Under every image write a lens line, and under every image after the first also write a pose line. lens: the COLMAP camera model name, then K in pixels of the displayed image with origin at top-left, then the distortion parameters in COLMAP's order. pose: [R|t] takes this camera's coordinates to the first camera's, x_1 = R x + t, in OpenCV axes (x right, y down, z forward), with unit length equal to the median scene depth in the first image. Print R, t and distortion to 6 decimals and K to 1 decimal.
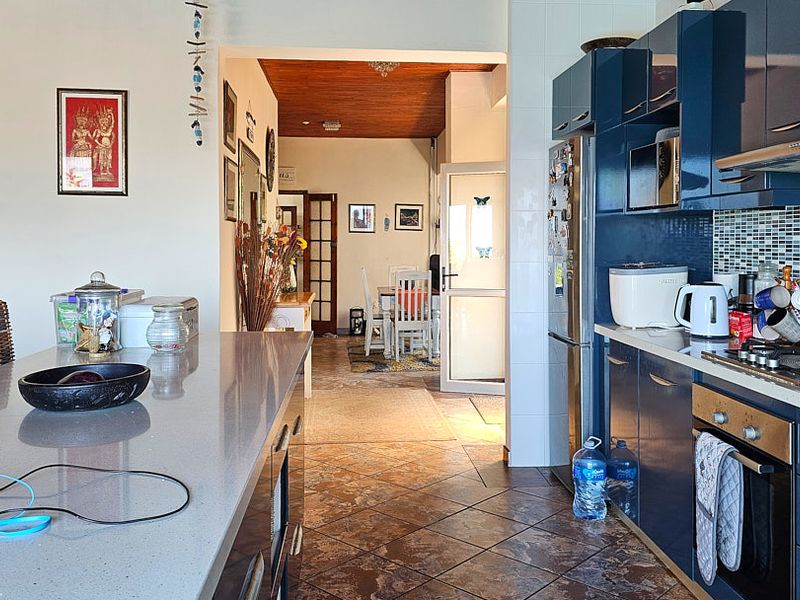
lens RADIAL K [[744.4, 0, 395.9], [0, 744.4, 258.5], [0, 0, 1]] dist [0.048880, 0.000000]
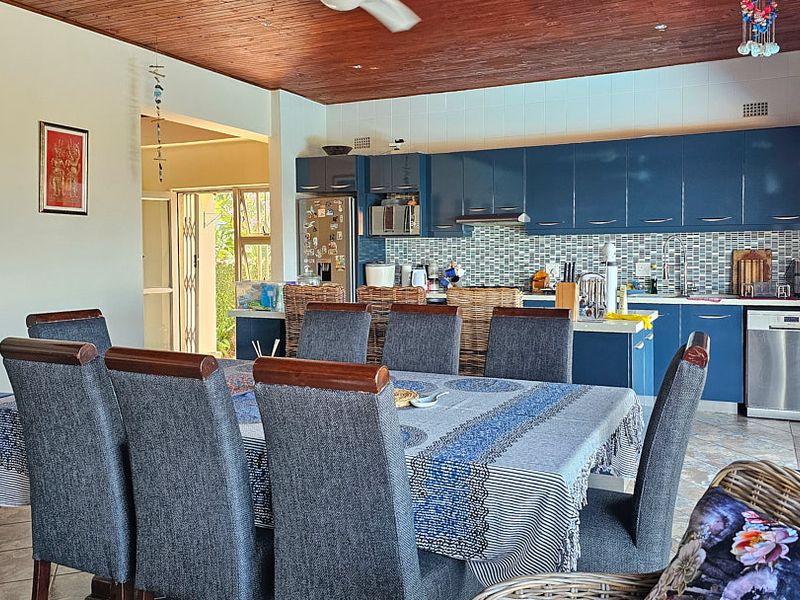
lens RADIAL K [[744.4, 0, 415.3], [0, 744.4, 290.2], [0, 0, 1]] dist [0.048880, 0.000000]
pose [[0.474979, -0.049591, 0.878599, -1.387941], [0.024671, 0.998769, 0.043036, 0.000447], [-0.879651, 0.001235, 0.475618, -0.081893]]
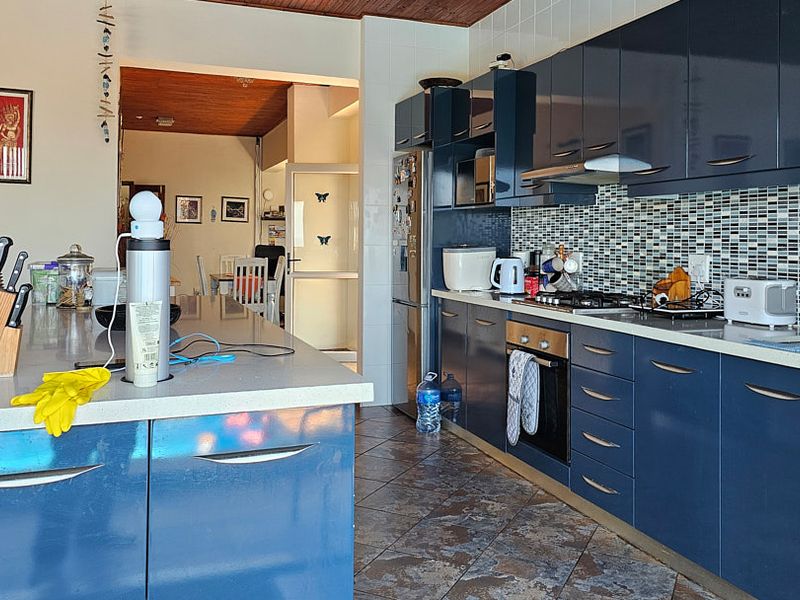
lens RADIAL K [[744.4, 0, 390.6], [0, 744.4, 250.3], [0, 0, 1]] dist [0.048880, 0.000000]
pose [[0.962190, 0.004741, 0.272339, -0.169930], [-0.003104, 0.999974, -0.006441, 0.025189], [-0.272363, 0.005352, 0.962180, -0.270333]]
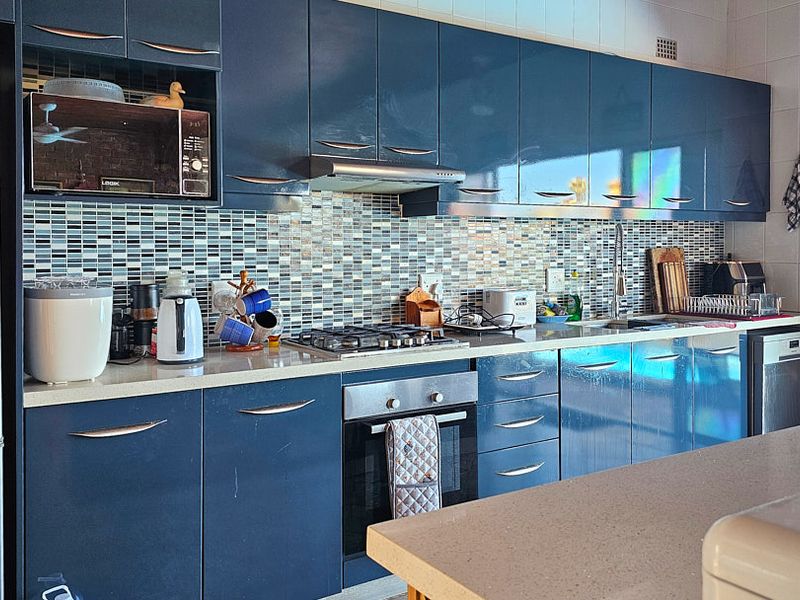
lens RADIAL K [[744.4, 0, 392.5], [0, 744.4, 272.0], [0, 0, 1]] dist [0.048880, 0.000000]
pose [[-0.504133, -0.021873, 0.863349, -0.343080], [0.022671, 0.999000, 0.038548, -0.016344], [-0.863328, 0.039007, -0.503133, 1.029410]]
